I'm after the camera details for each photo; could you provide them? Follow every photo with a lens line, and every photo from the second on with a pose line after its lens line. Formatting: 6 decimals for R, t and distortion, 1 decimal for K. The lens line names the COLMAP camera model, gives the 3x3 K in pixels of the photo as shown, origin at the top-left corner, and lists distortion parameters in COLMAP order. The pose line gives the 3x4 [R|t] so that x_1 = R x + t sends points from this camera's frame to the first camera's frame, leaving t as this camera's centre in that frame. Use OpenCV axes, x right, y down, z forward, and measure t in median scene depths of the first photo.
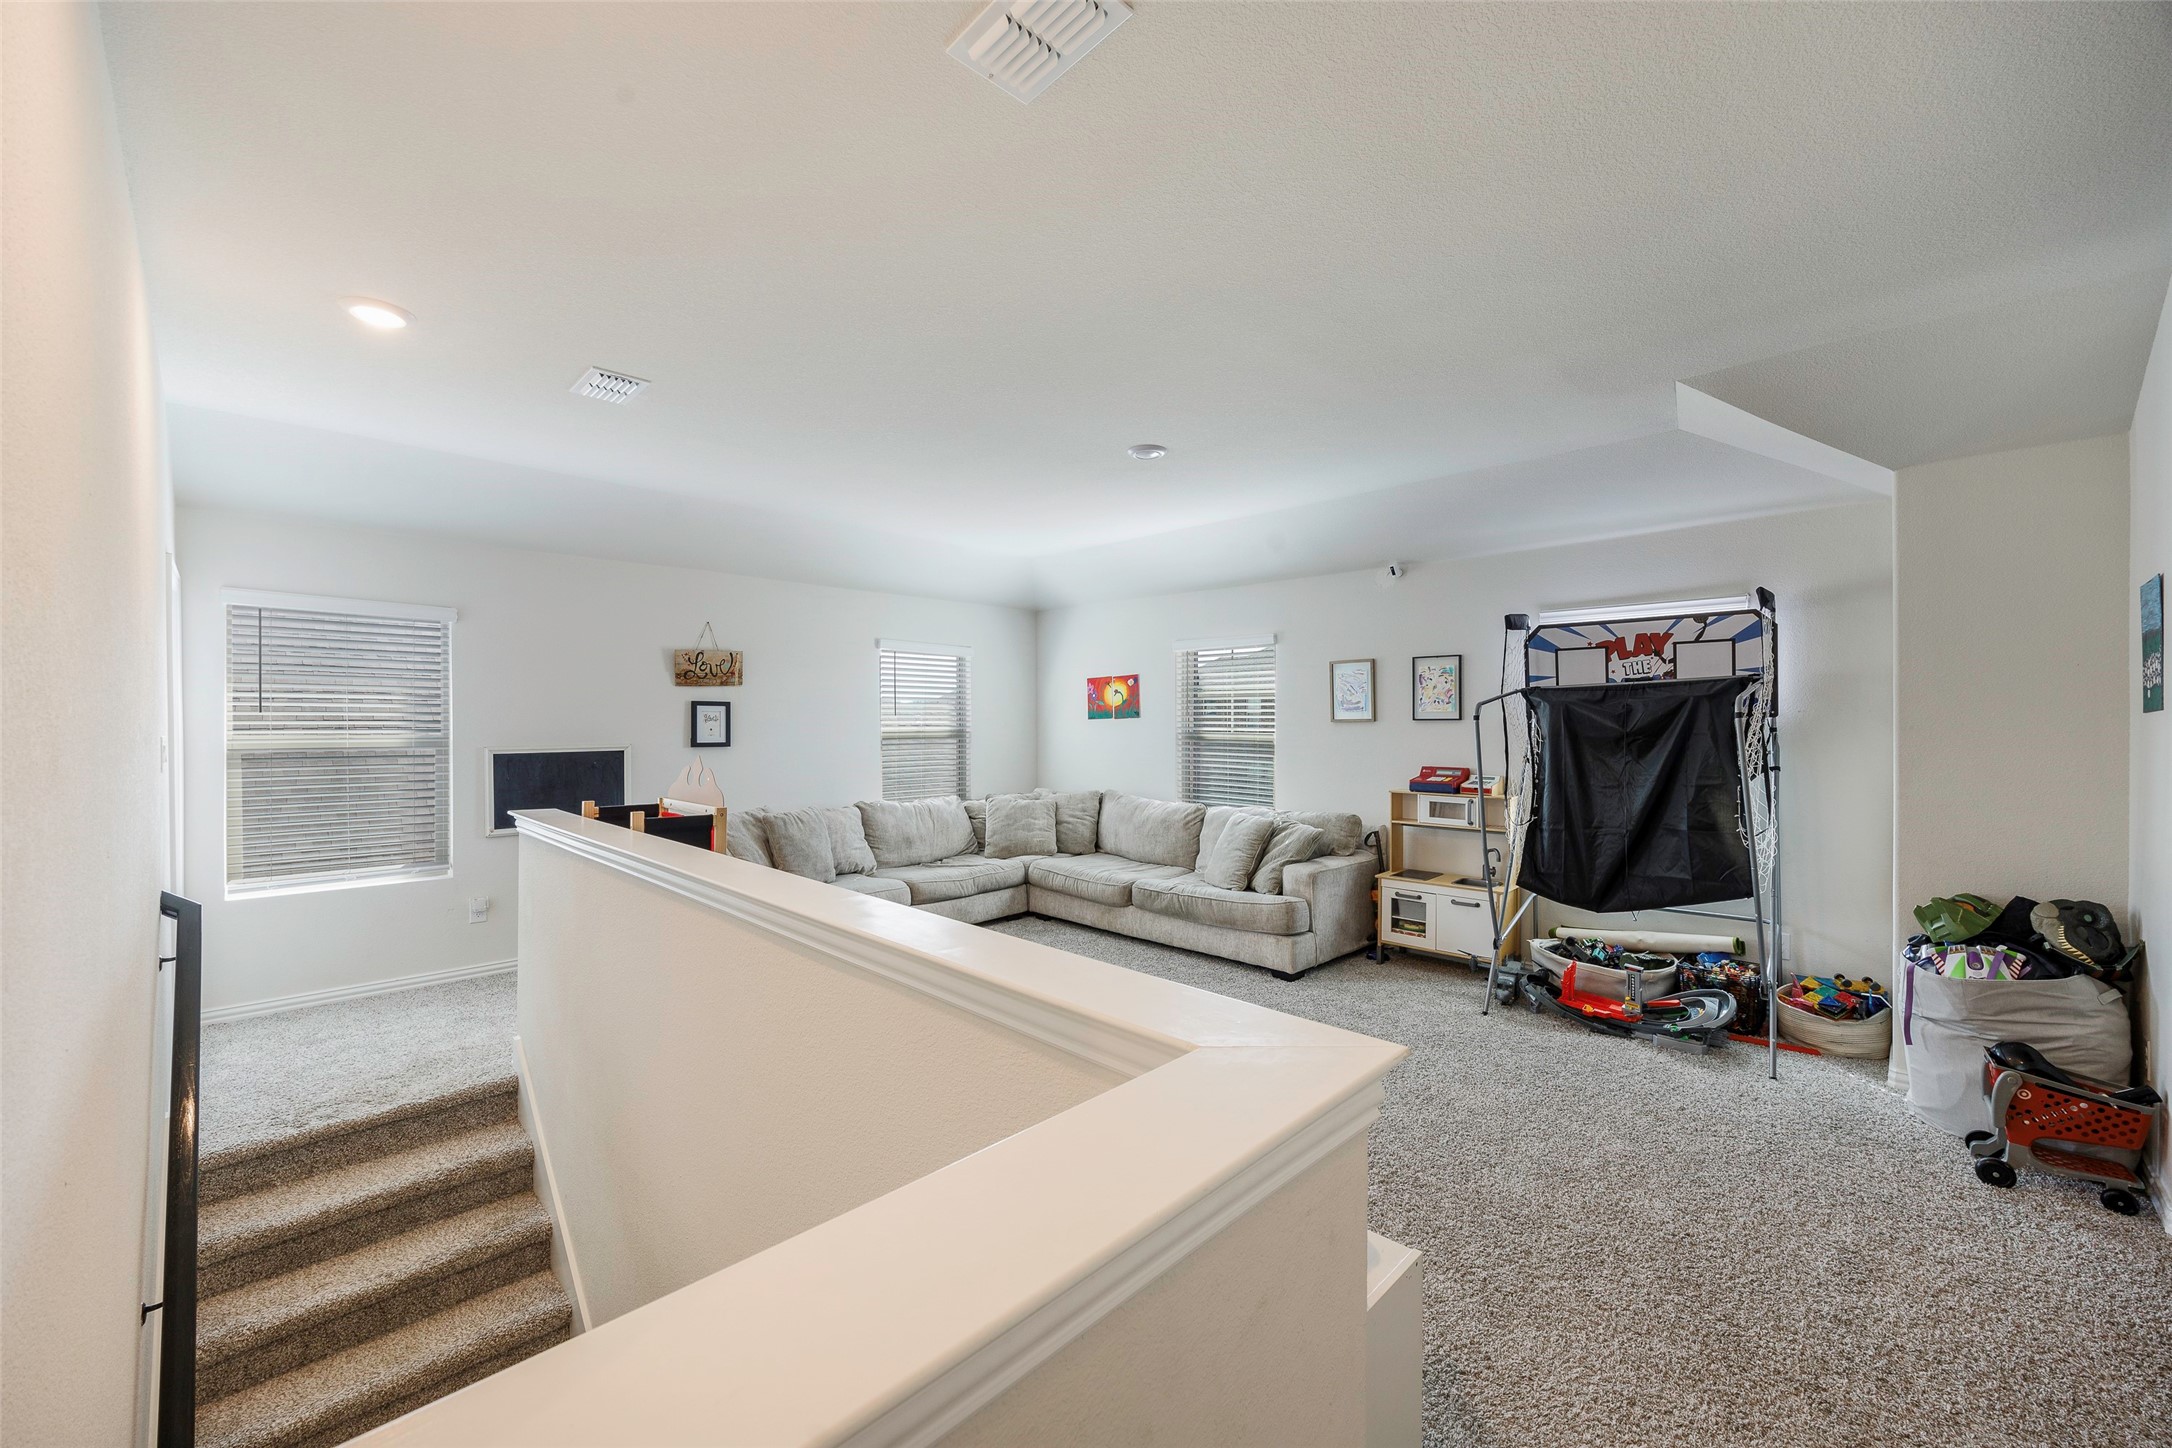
lens RADIAL K [[827.9, 0, 1078.0], [0, 827.9, 720.0], [0, 0, 1]] dist [-0.003461, 0.001680]
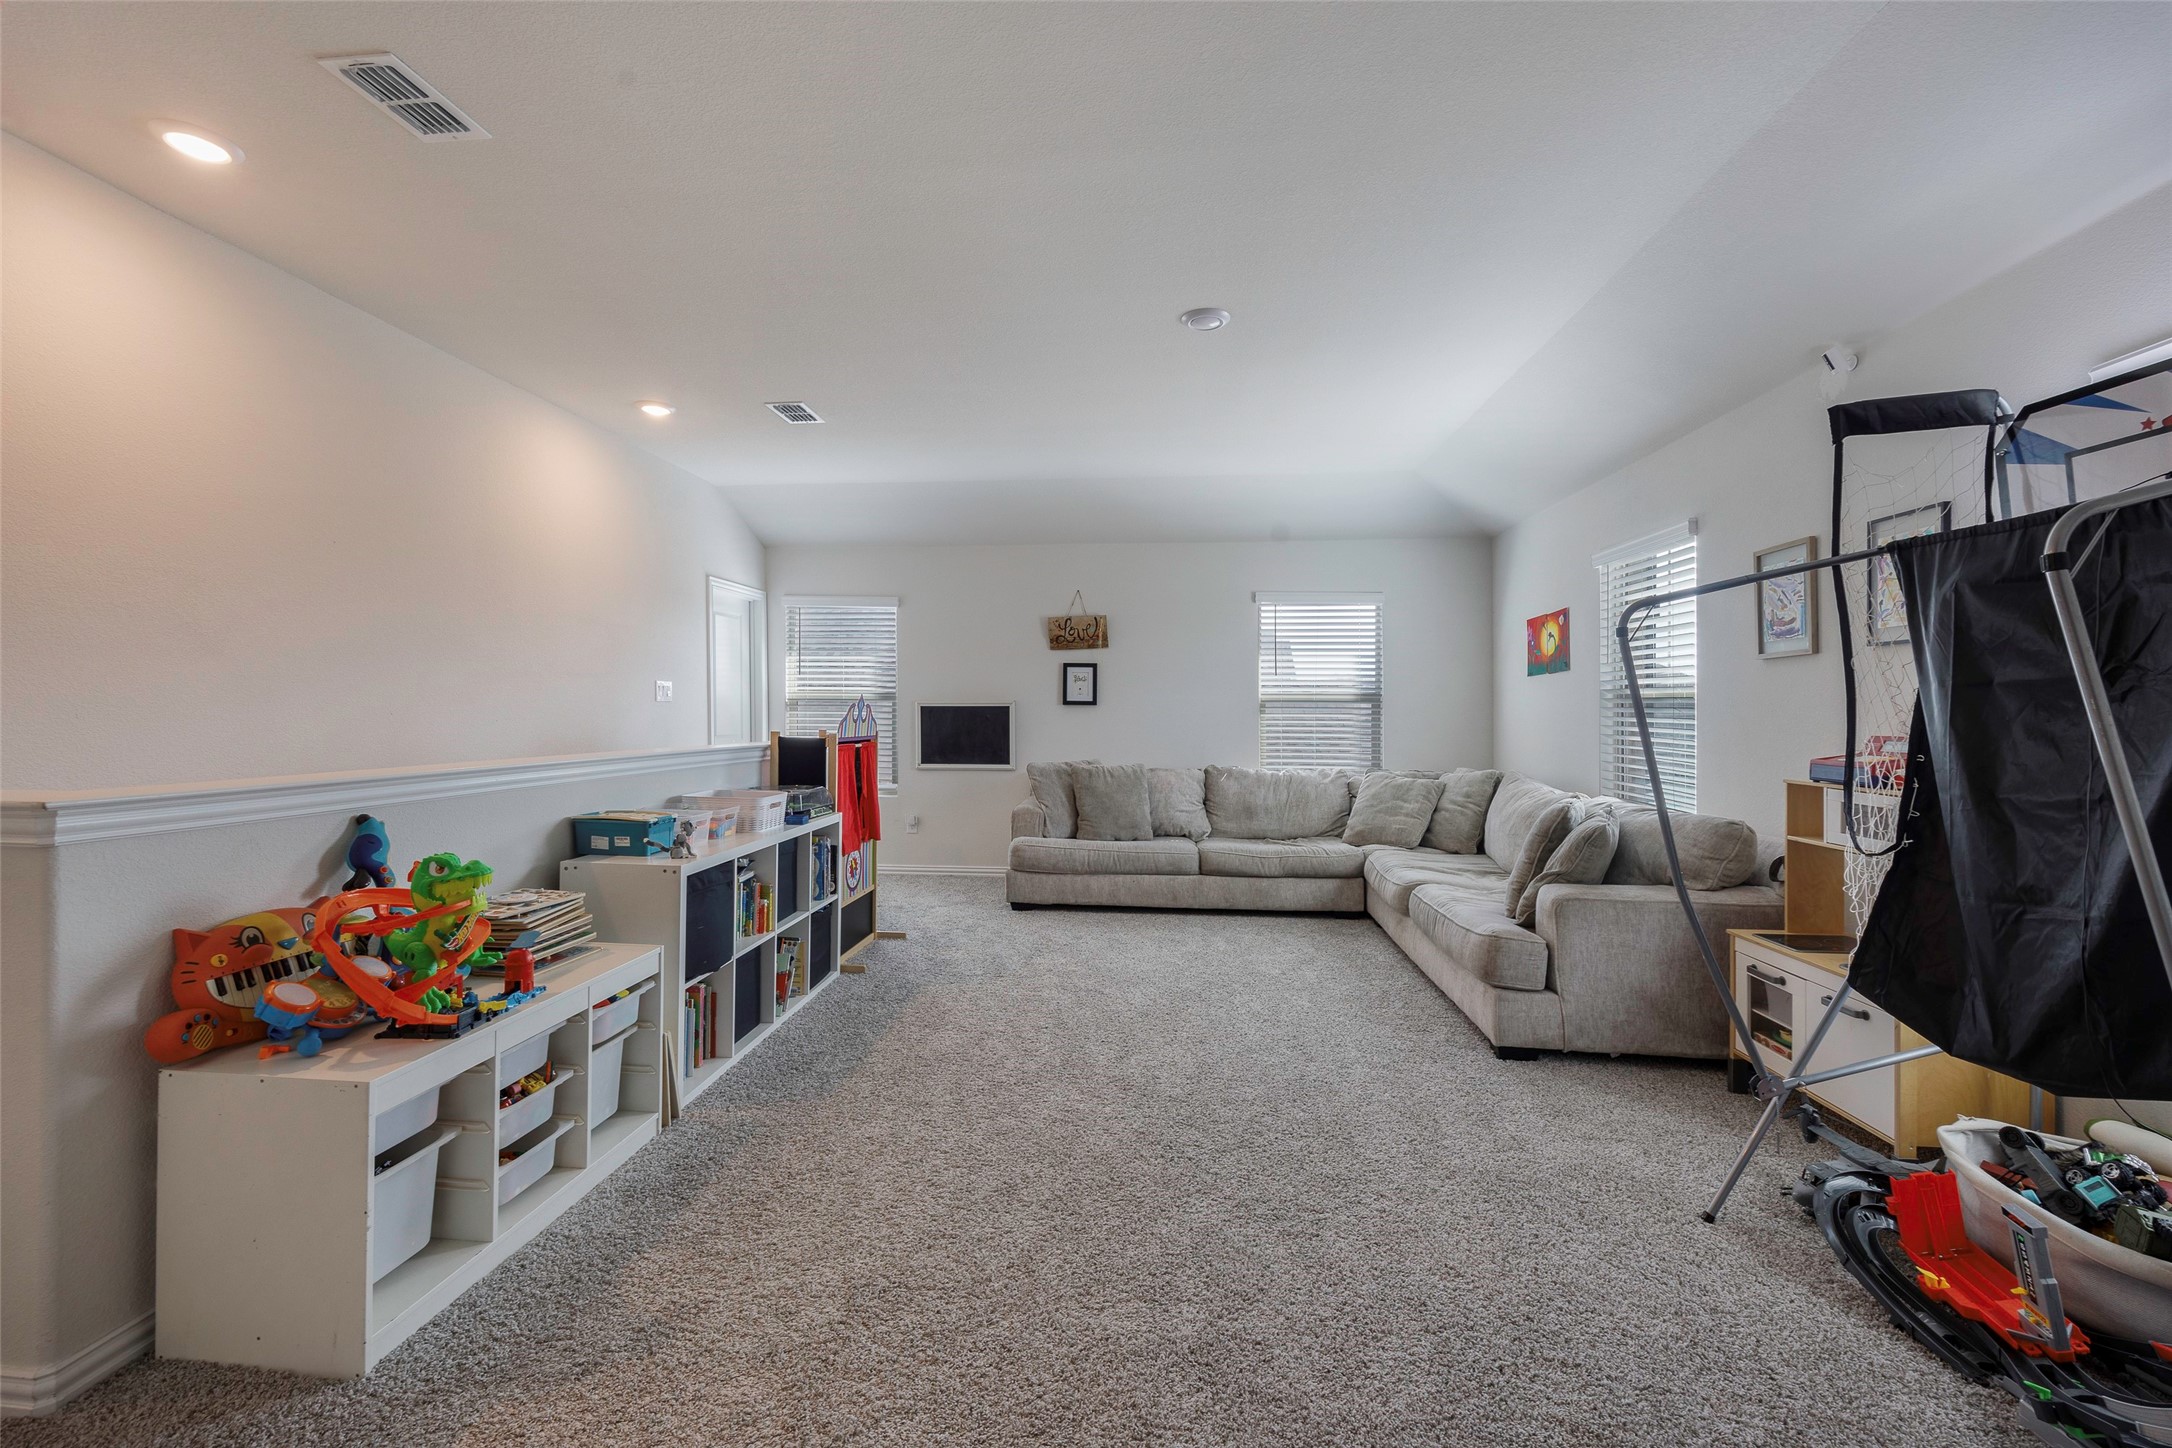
lens RADIAL K [[910.1, 0, 1091.7], [0, 910.1, 721.8], [0, 0, 1]] dist [0.004100, 0.000111]
pose [[0.635071, 0.014230, -0.772323, 0.499200], [-0.004400, 0.999881, 0.014805, 0.037390], [0.772441, -0.006004, 0.635058, 0.253613]]
